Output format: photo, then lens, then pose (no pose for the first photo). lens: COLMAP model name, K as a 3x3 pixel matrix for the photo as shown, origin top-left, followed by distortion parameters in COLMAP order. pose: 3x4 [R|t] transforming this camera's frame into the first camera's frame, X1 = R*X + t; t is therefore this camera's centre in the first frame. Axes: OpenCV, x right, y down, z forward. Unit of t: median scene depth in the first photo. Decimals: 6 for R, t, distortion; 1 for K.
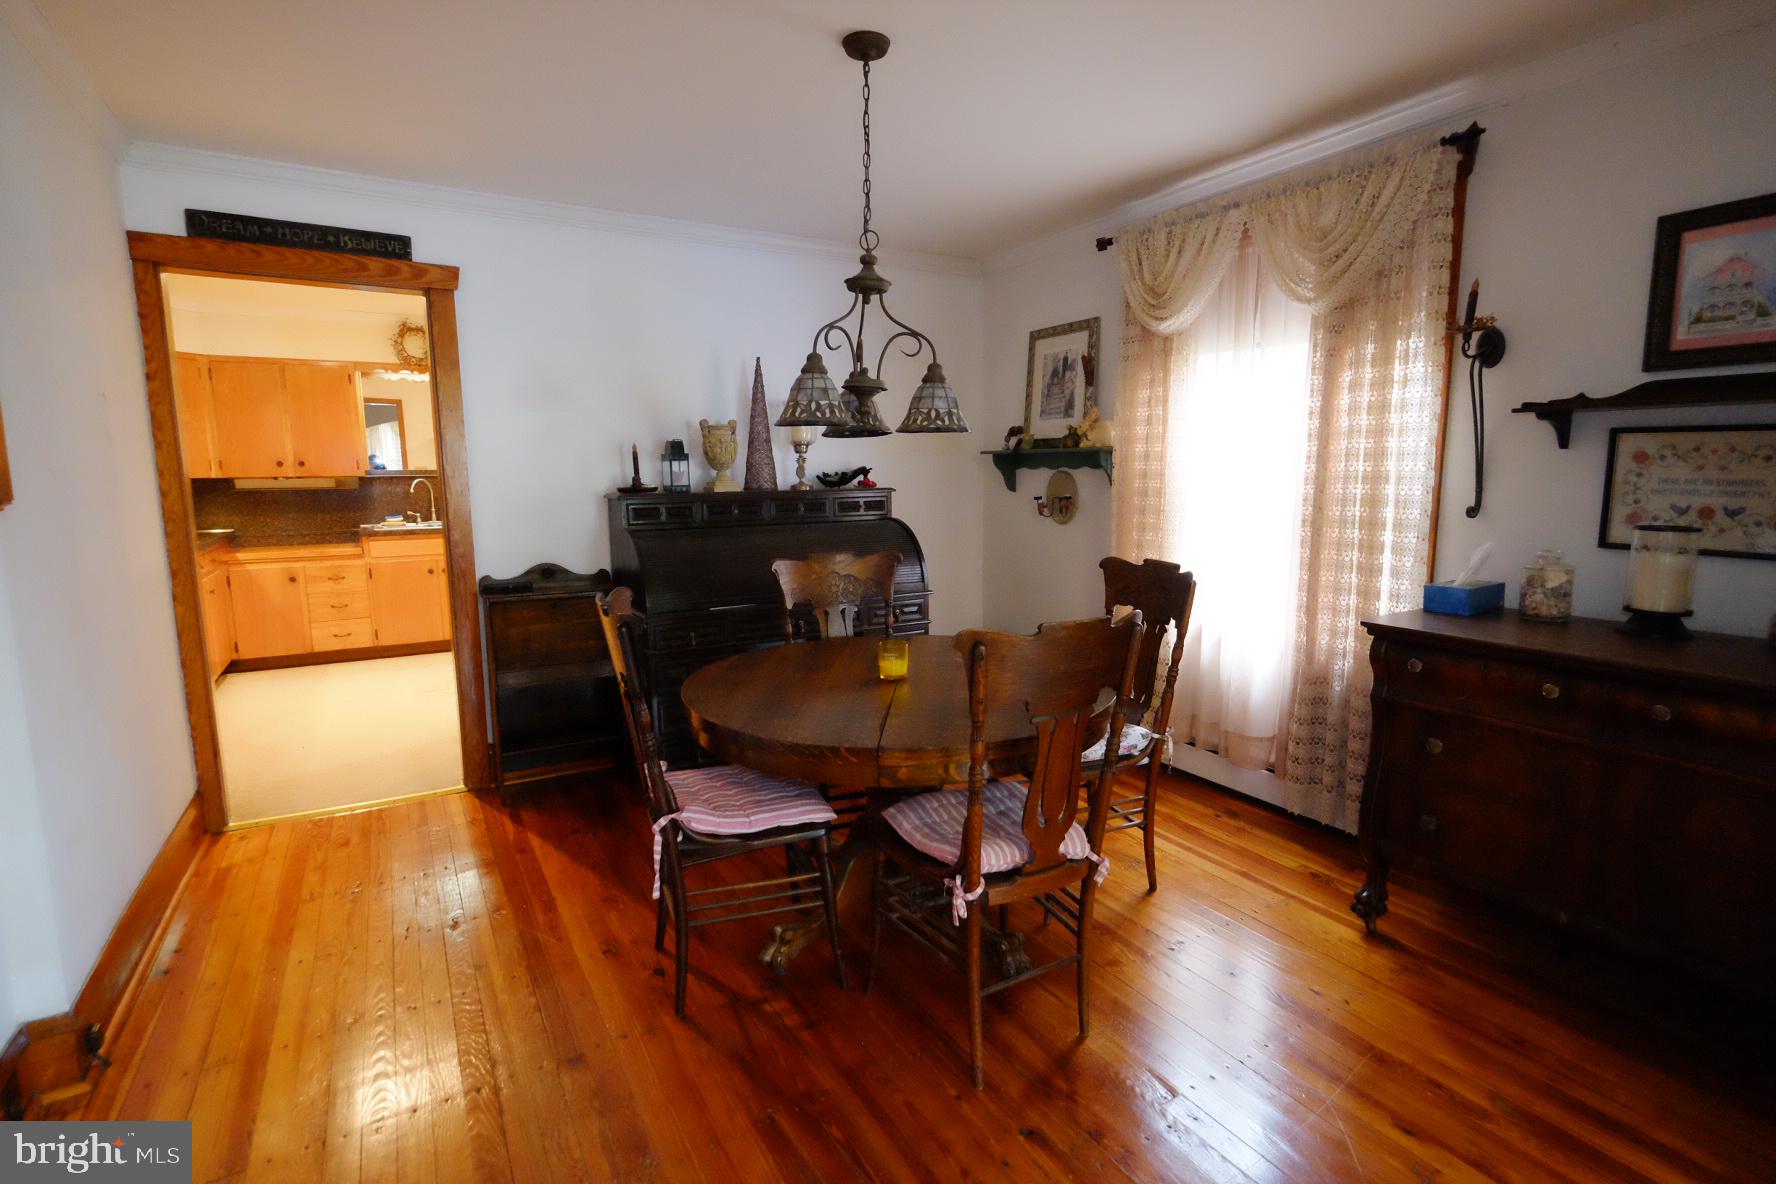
lens RADIAL K [[854.1, 0, 896.5], [0, 854.1, 589.8], [0, 0, 1]] dist [0.001304, -0.002624]
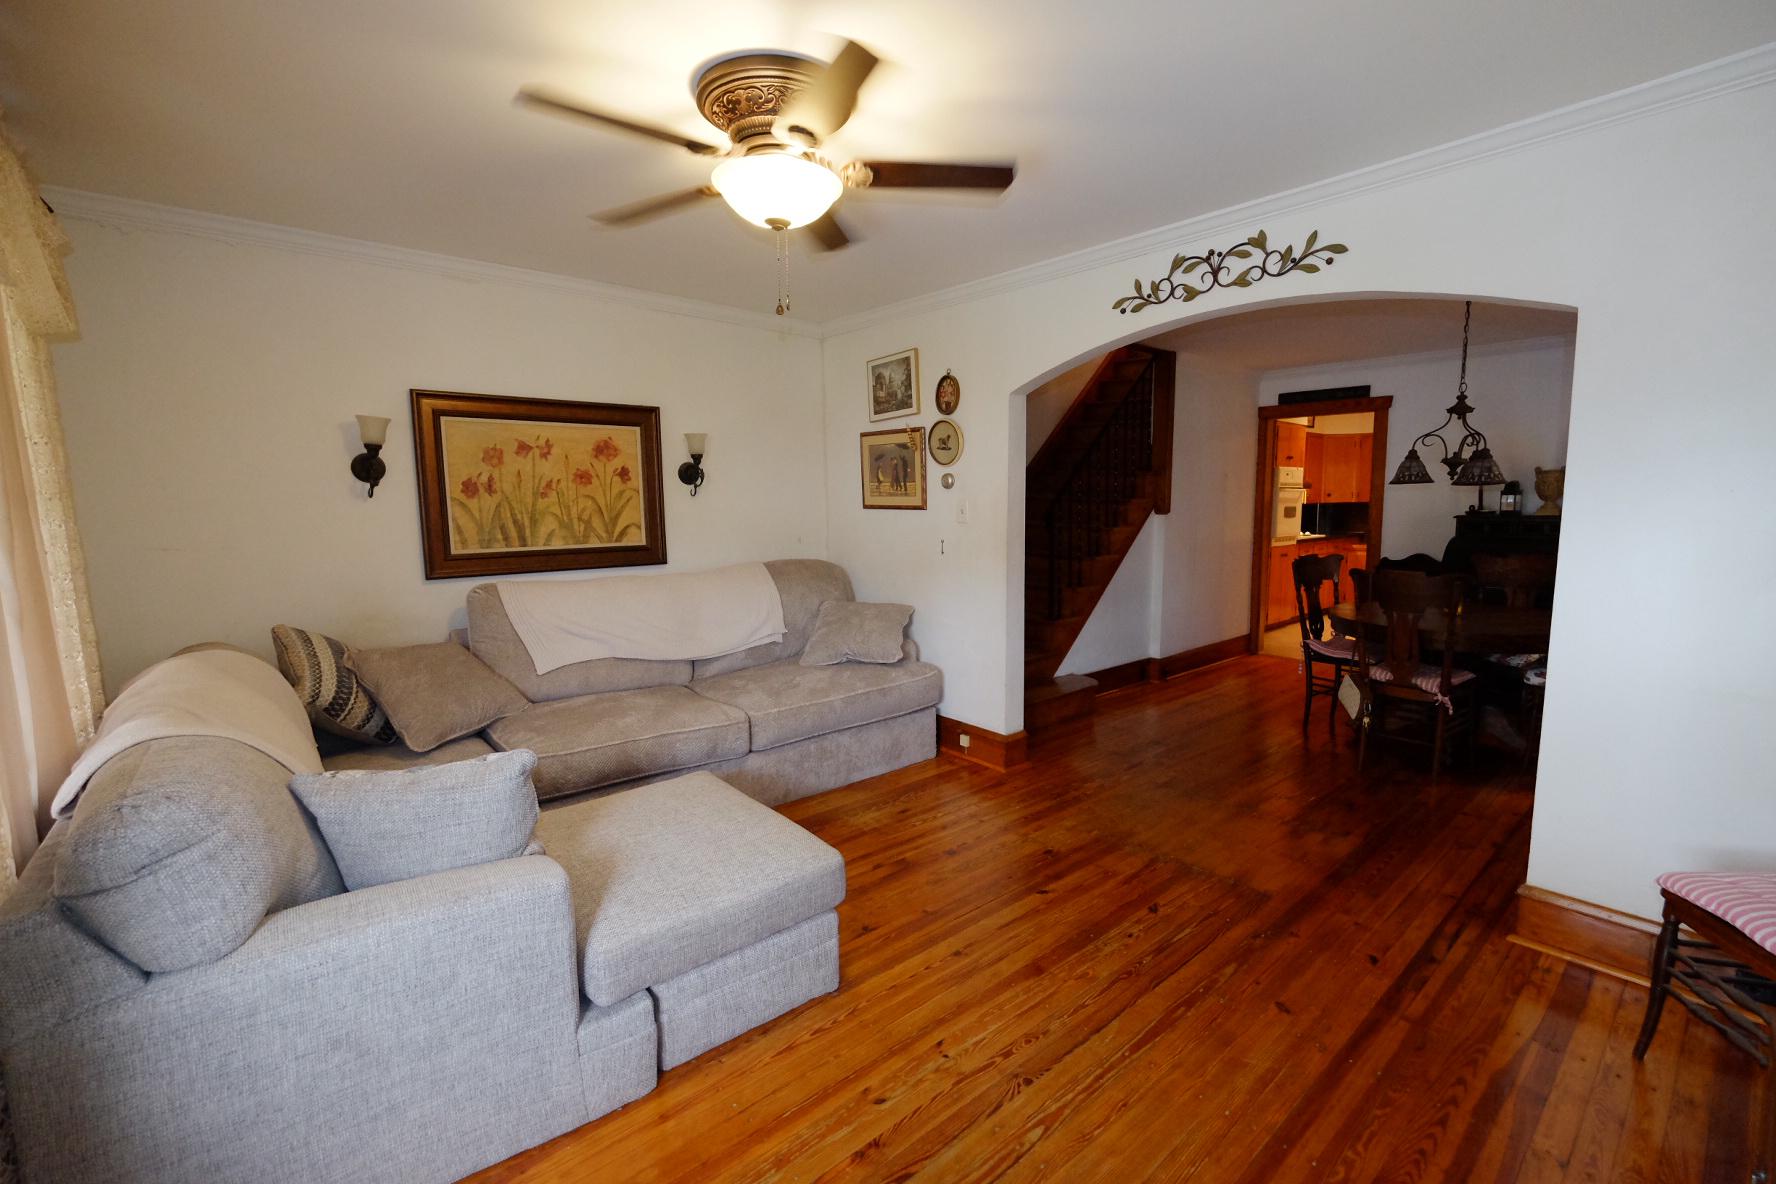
lens RADIAL K [[769.6, 0, 891.4], [0, 769.6, 594.5], [0, 0, 1]] dist [-0.007468, -0.001016]
pose [[0.182218, 0.122429, -0.975606, 0.937827], [-0.125376, 0.987012, 0.100443, 0.029778], [0.975232, 0.104015, 0.195200, -0.357301]]
